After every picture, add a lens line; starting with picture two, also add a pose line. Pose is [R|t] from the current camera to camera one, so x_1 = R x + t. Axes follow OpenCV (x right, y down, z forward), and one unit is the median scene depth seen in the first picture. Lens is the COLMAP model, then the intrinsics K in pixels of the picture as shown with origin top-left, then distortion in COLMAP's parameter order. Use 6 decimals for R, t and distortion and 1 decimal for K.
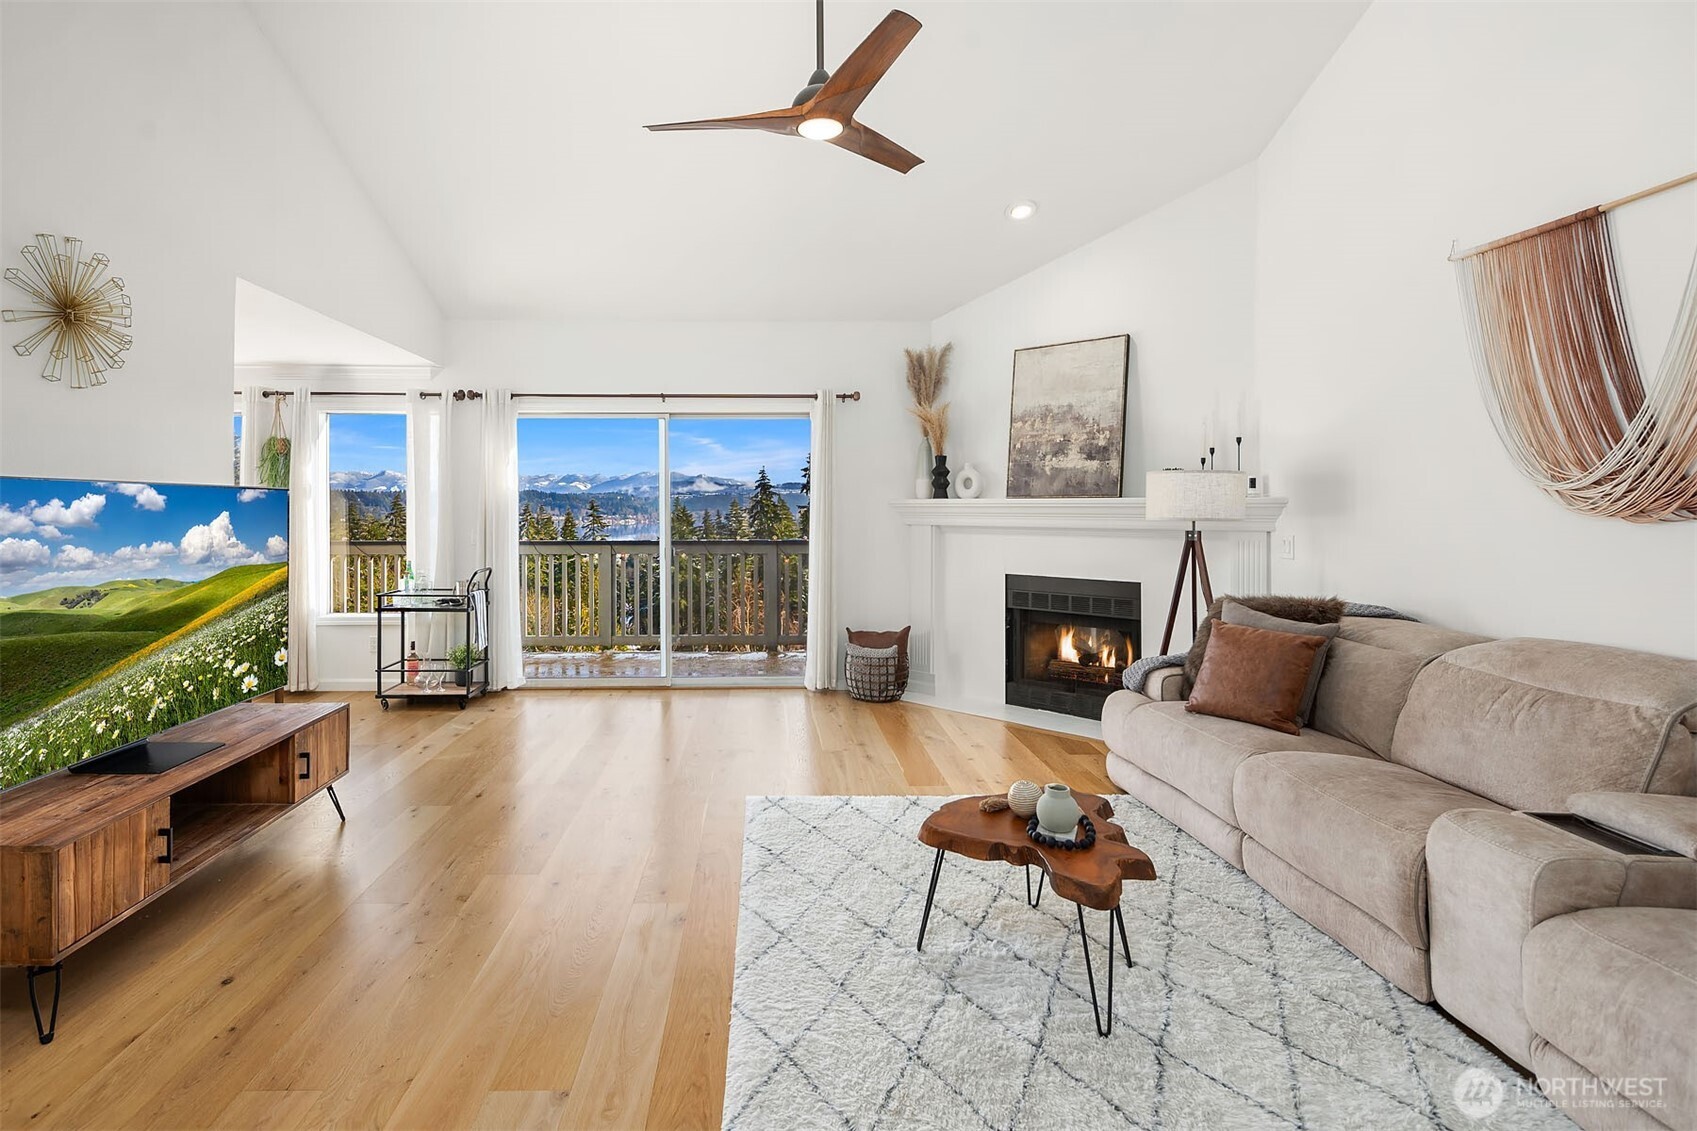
lens RADIAL K [[844.9, 0, 788.3], [0, 844.9, 527.0], [0, 0, 1]] dist [0.005966, -0.004453]
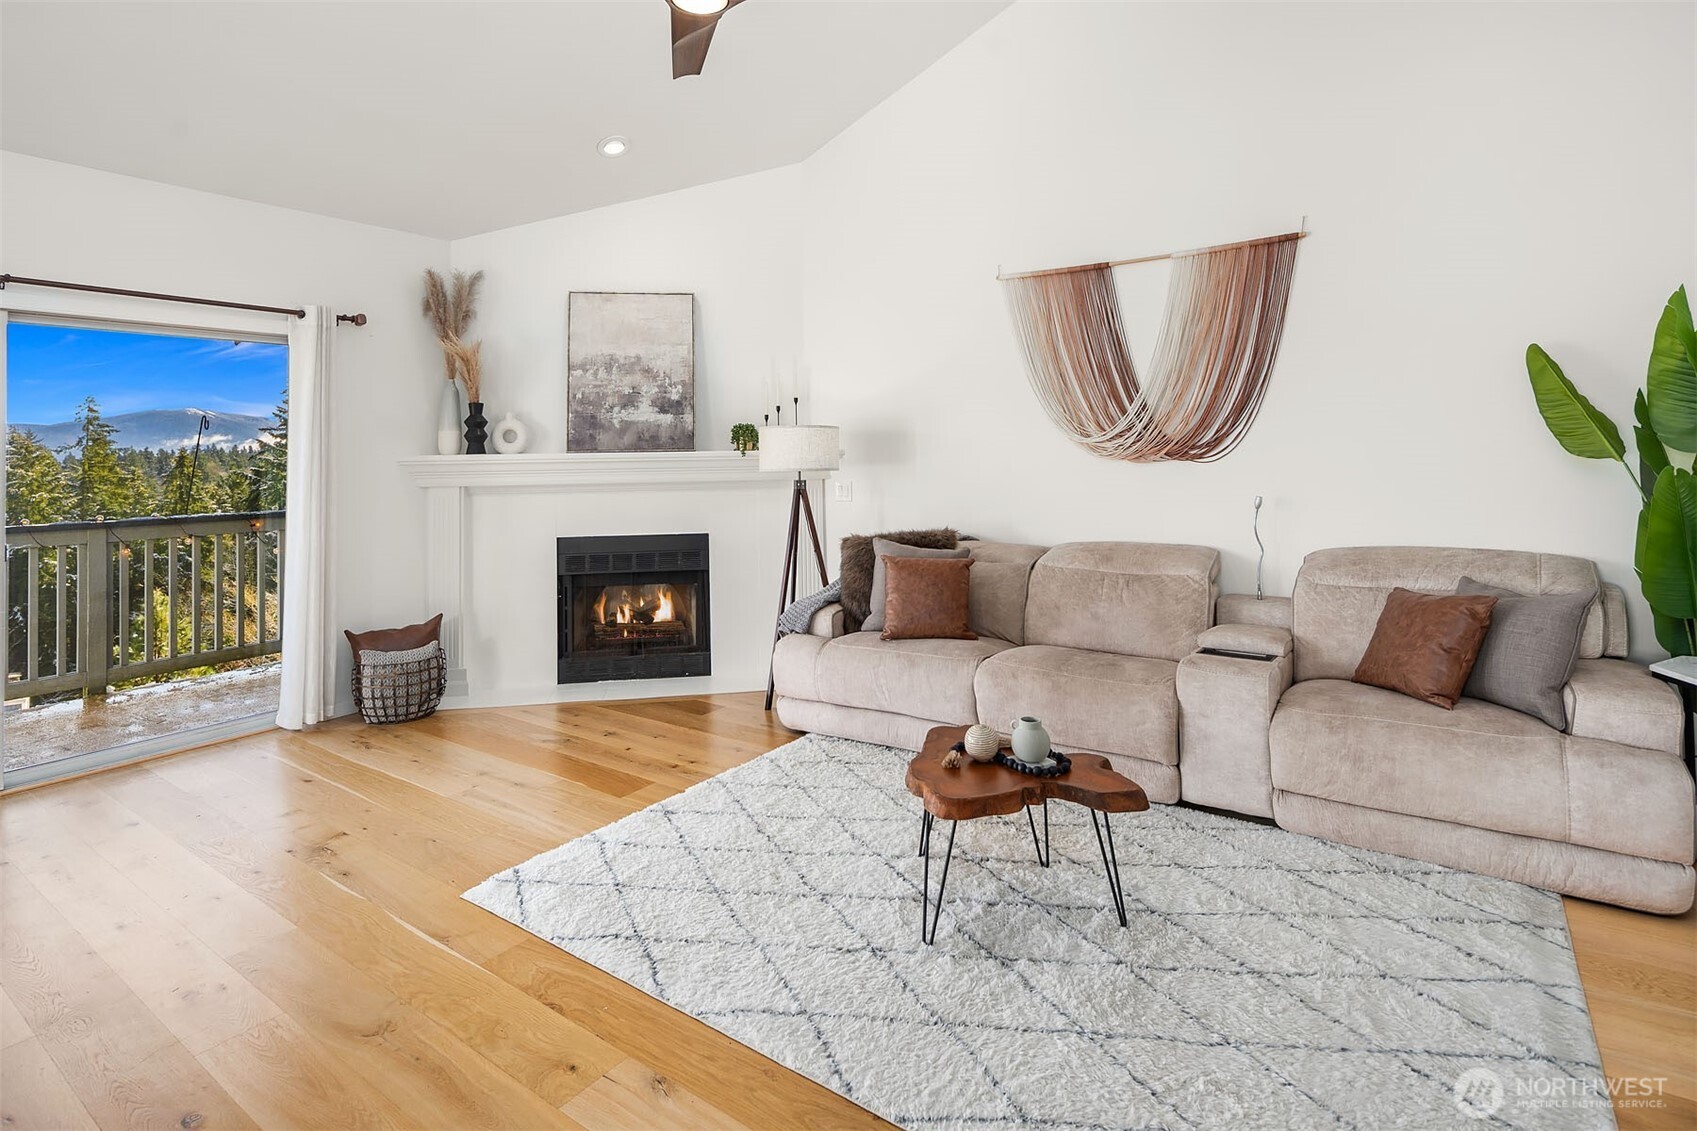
lens RADIAL K [[844.9, 0, 834.2], [0, 844.9, 431.9], [0, 0, 1]] dist [0.005966, -0.004453]
pose [[0.602752, 0.012980, 0.797823, -0.307691], [0.036439, 0.998377, -0.043772, -0.006760], [-0.797096, 0.055456, 0.601300, 0.242553]]
